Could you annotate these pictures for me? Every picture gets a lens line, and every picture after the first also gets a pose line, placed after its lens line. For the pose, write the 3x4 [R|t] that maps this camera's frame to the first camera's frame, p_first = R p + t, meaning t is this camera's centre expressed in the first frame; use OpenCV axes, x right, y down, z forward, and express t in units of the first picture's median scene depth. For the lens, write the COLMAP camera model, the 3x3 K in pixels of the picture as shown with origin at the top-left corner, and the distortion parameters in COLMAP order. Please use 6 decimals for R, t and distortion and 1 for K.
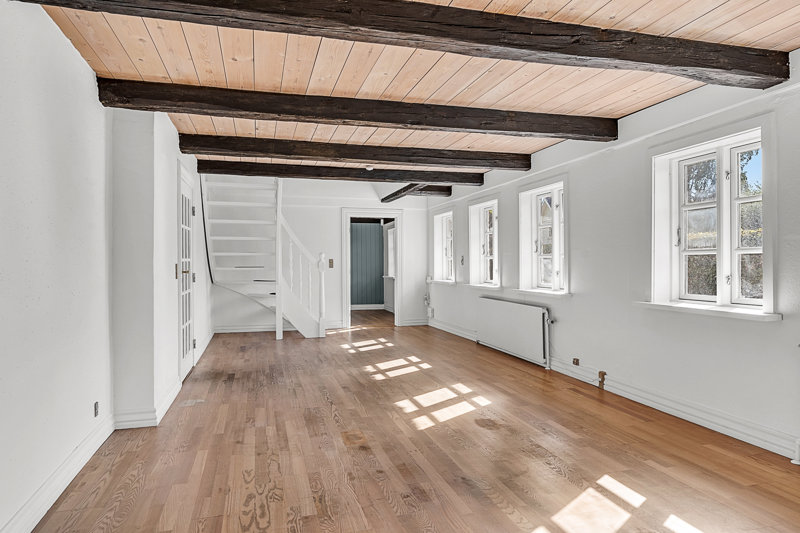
lens RADIAL K [[523.4, 0, 398.3], [0, 523.4, 263.8], [0, 0, 1]] dist [-0.000147, 0.000069]
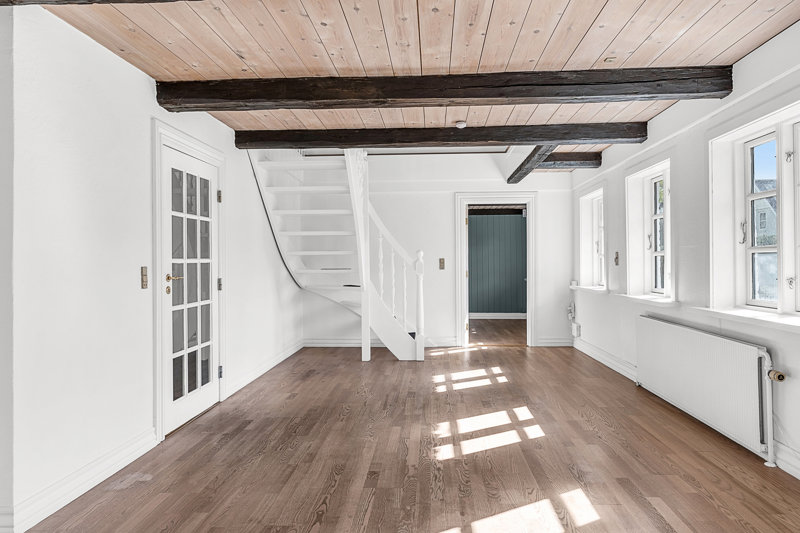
lens RADIAL K [[523.4, 0, 398.3], [0, 523.4, 263.8], [0, 0, 1]] dist [-0.000147, 0.000069]
pose [[0.948398, -0.004930, -0.317045, 0.071010], [0.005074, 0.999987, -0.000370, -0.001031], [0.317042, -0.001258, 0.948411, 0.274888]]
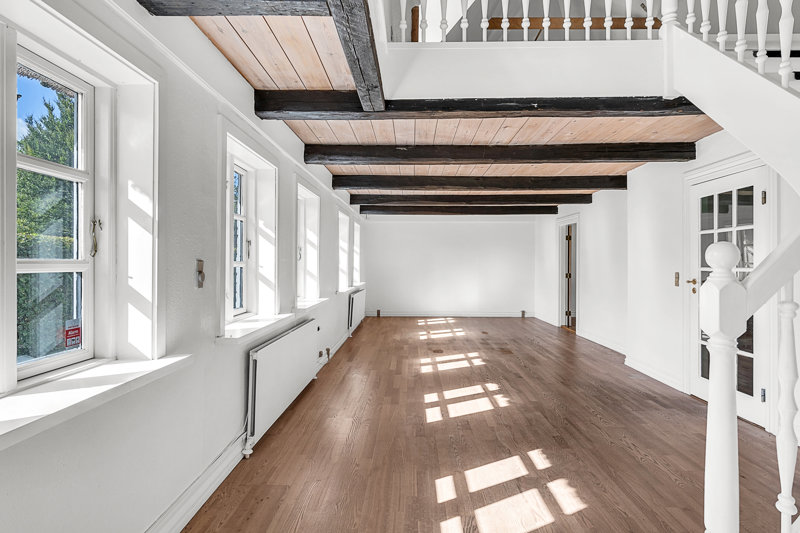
lens RADIAL K [[413.5, 0, 400.0], [0, 413.5, 266.5], [0, 0, 1]] dist [-0.001002, -0.000199]
pose [[-0.957794, -0.000587, 0.287454, -0.069065], [0.001286, 0.999979, 0.006325, -0.011568], [-0.287451, 0.006428, -0.957774, 1.217006]]
